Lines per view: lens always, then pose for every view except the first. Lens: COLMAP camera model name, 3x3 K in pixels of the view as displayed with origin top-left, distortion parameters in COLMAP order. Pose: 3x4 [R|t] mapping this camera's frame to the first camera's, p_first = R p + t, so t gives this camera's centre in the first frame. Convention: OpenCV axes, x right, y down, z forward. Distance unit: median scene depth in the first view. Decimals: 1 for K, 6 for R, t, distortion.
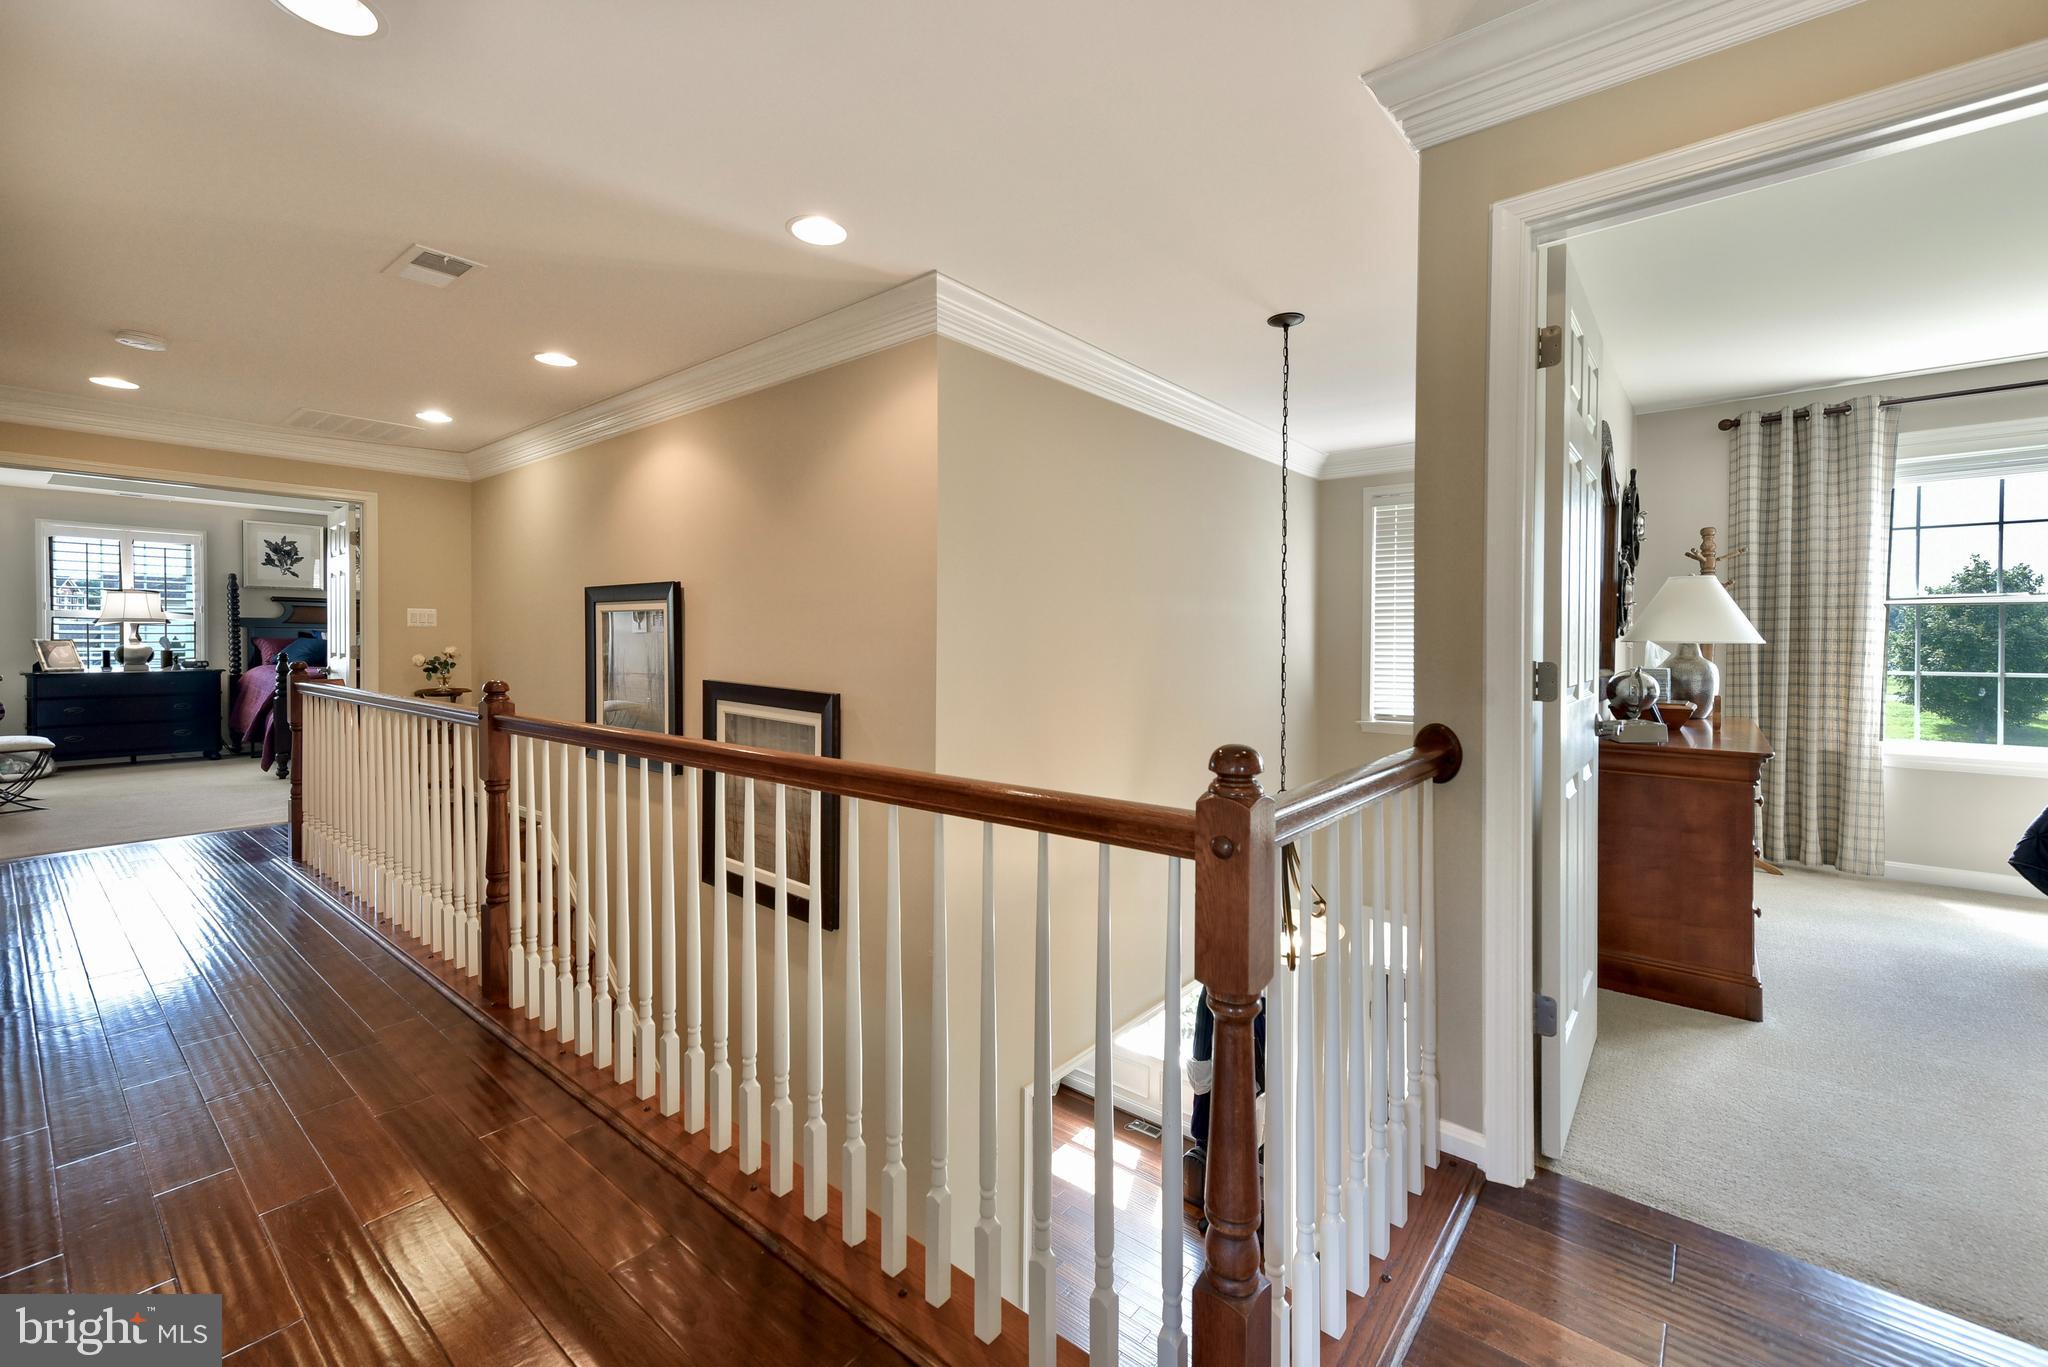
lens RADIAL K [[842.6, 0, 1032.8], [0, 842.6, 671.2], [0, 0, 1]] dist [0.000631, -0.000171]
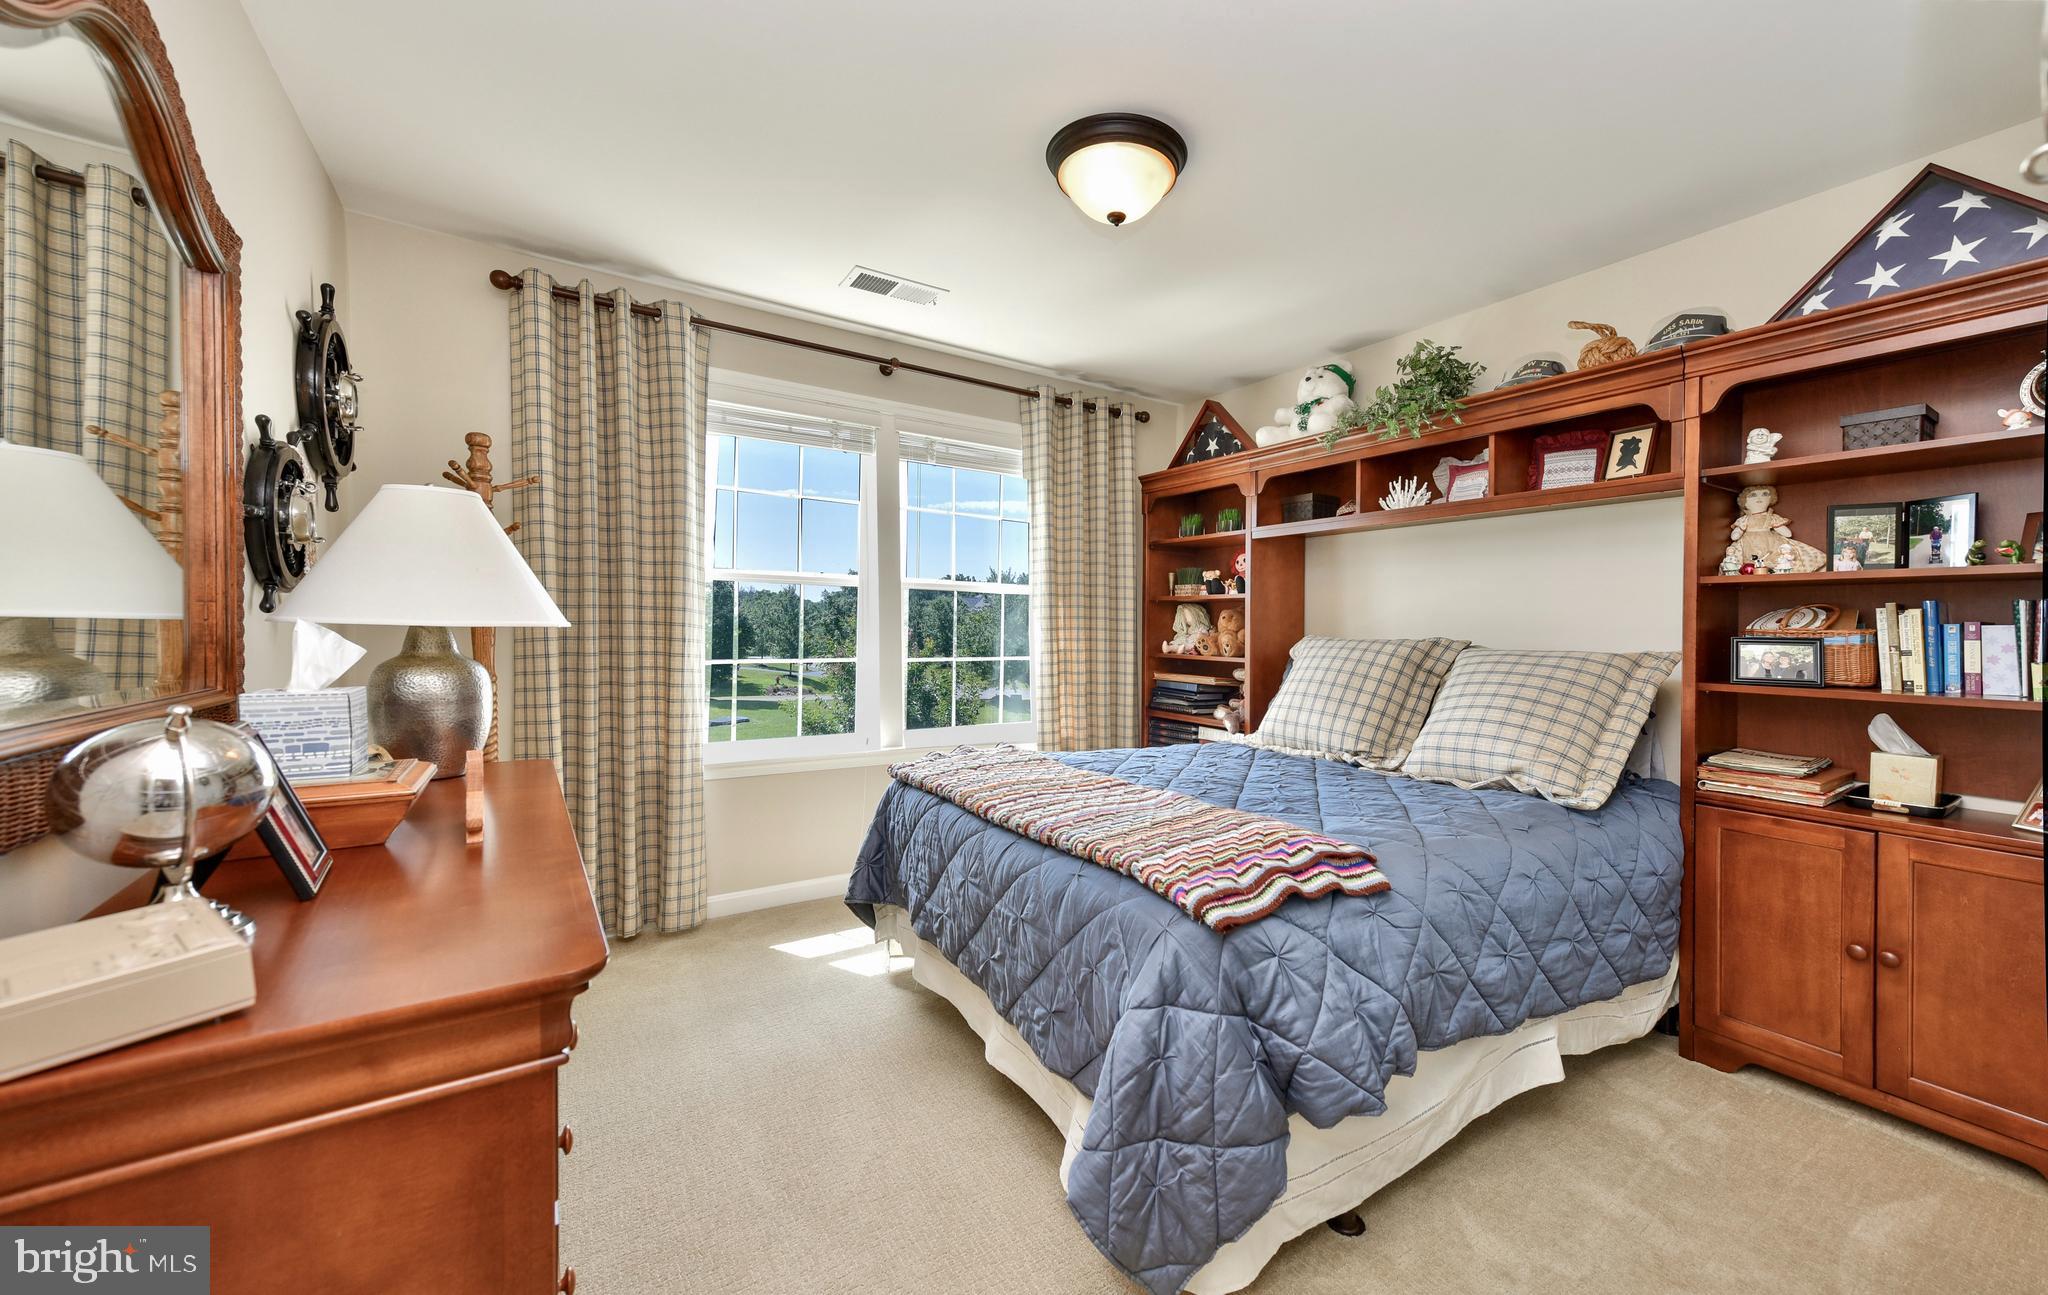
lens RADIAL K [[773.8, 0, 1036.4], [0, 773.8, 640.2], [0, 0, 1]] dist [0.019517, 0.000060]
pose [[0.305790, -0.010678, 0.952039, 0.399431], [0.021277, 0.999764, 0.004380, -0.016742], [-0.951861, 0.018917, 0.305945, 0.464083]]
